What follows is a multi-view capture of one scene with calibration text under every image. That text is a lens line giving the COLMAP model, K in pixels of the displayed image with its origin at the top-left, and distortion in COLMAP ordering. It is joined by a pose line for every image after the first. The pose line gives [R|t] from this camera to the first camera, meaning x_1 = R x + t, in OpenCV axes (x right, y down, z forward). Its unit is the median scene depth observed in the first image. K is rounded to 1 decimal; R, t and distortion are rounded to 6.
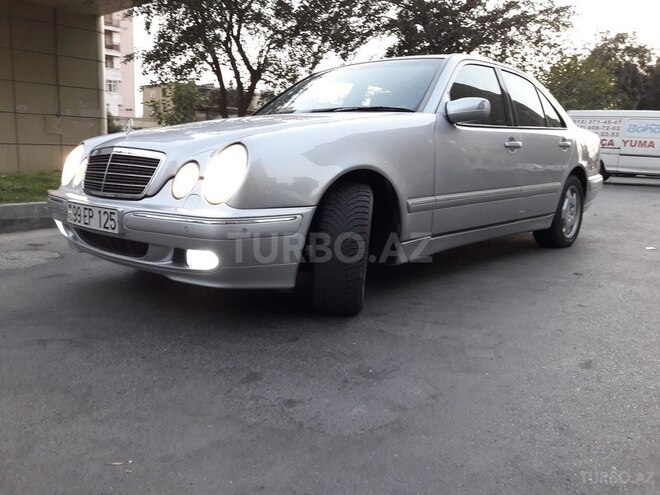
lens RADIAL K [[554.7, 0, 317.5], [0, 554.7, 272.6], [0, 0, 1]] dist [0.010056, -0.043599]
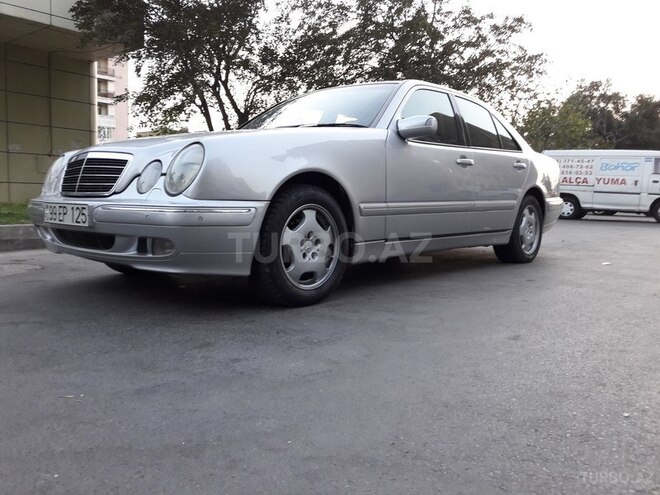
lens RADIAL K [[554.7, 0, 327.5], [0, 554.7, 274.1], [0, 0, 1]] dist [0.010056, -0.043599]
pose [[0.999602, -0.010164, 0.026302, 0.052322], [0.012277, 0.996599, -0.081481, 0.076318], [-0.025384, 0.081772, 0.996328, -0.060489]]
